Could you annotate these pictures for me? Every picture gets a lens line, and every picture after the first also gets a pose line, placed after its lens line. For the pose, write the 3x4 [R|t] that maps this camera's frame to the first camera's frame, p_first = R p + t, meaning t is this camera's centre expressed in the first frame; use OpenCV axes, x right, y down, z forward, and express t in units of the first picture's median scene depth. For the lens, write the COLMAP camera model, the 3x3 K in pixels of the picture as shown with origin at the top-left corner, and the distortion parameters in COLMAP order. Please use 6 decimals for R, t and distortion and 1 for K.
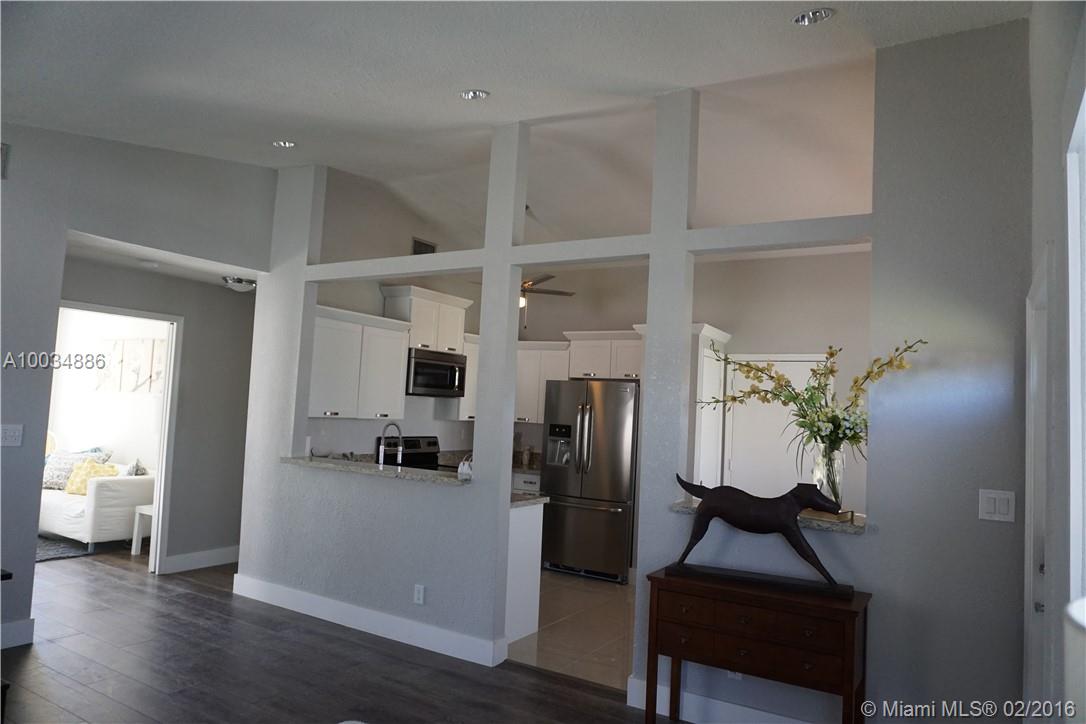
lens RADIAL K [[725.4, 0, 543.0], [0, 725.4, 362.0], [0, 0, 1]] dist [-0.050967, 0.036323]
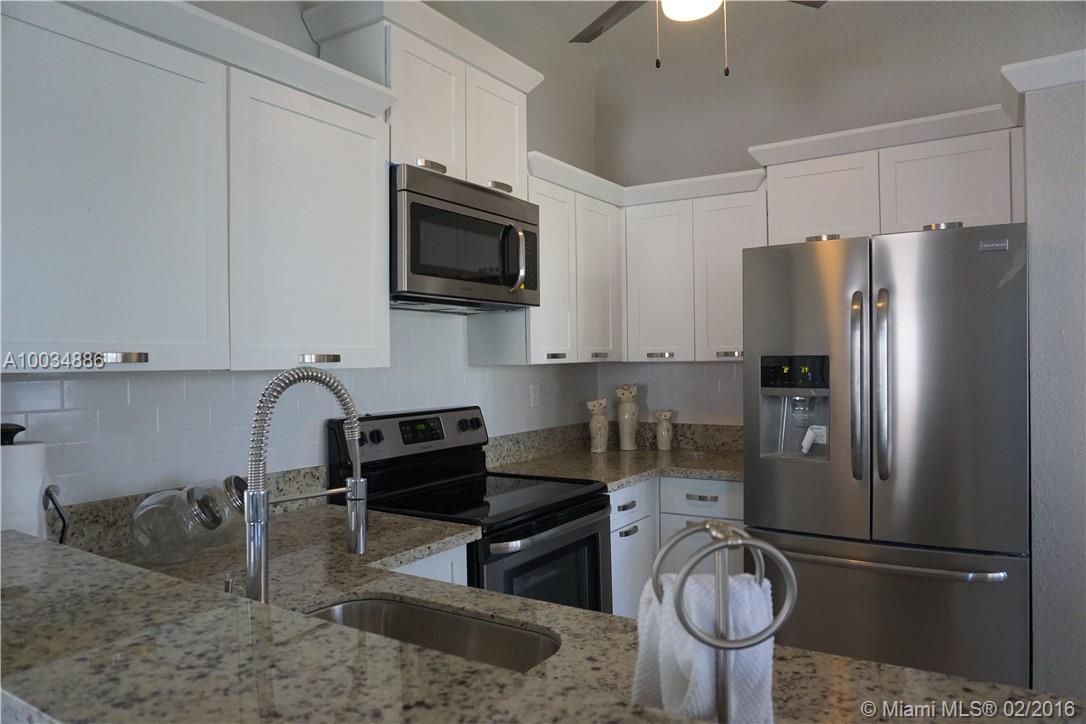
lens RADIAL K [[725.4, 0, 543.0], [0, 725.4, 362.0], [0, 0, 1]] dist [-0.050967, 0.036323]
pose [[0.997665, -0.065059, -0.020767, -0.101858], [0.066237, 0.995860, 0.062247, 0.055157], [0.016631, -0.063477, 0.997845, 0.597923]]
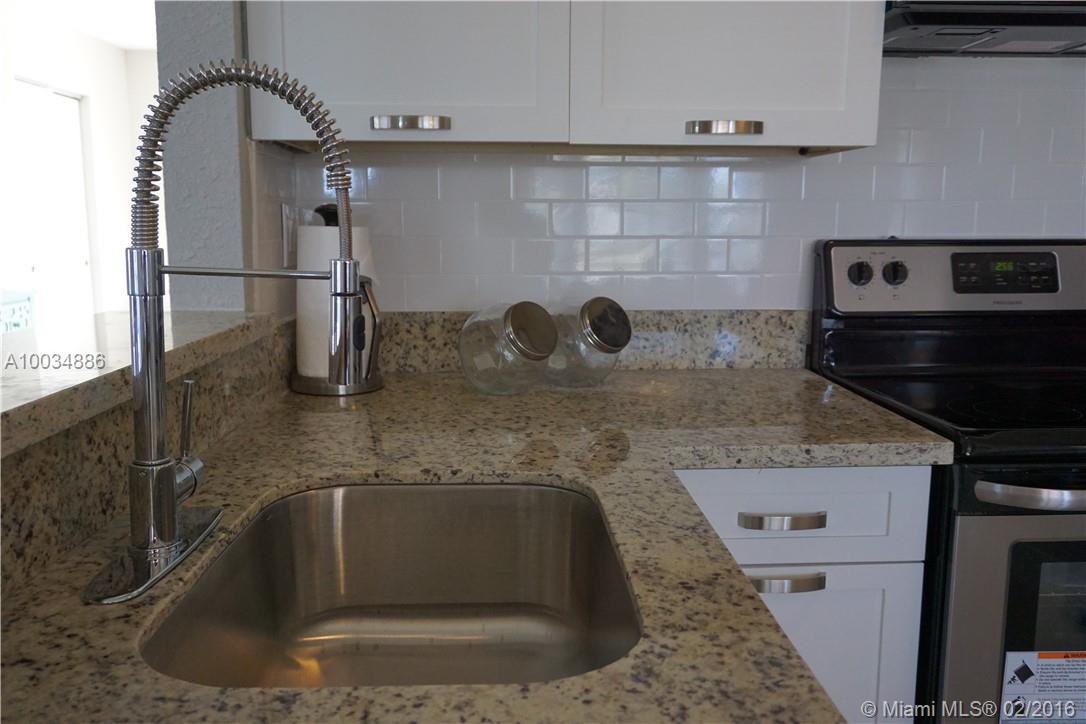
lens RADIAL K [[877.5, 0, 543.0], [0, 877.5, 362.0], [0, 0, 1]] dist [-0.002153, -0.001290]
pose [[0.566539, 0.078751, -0.820263, -0.035678], [0.078836, 0.985677, 0.149083, 0.087926], [0.820255, -0.149128, 0.552216, 0.717615]]
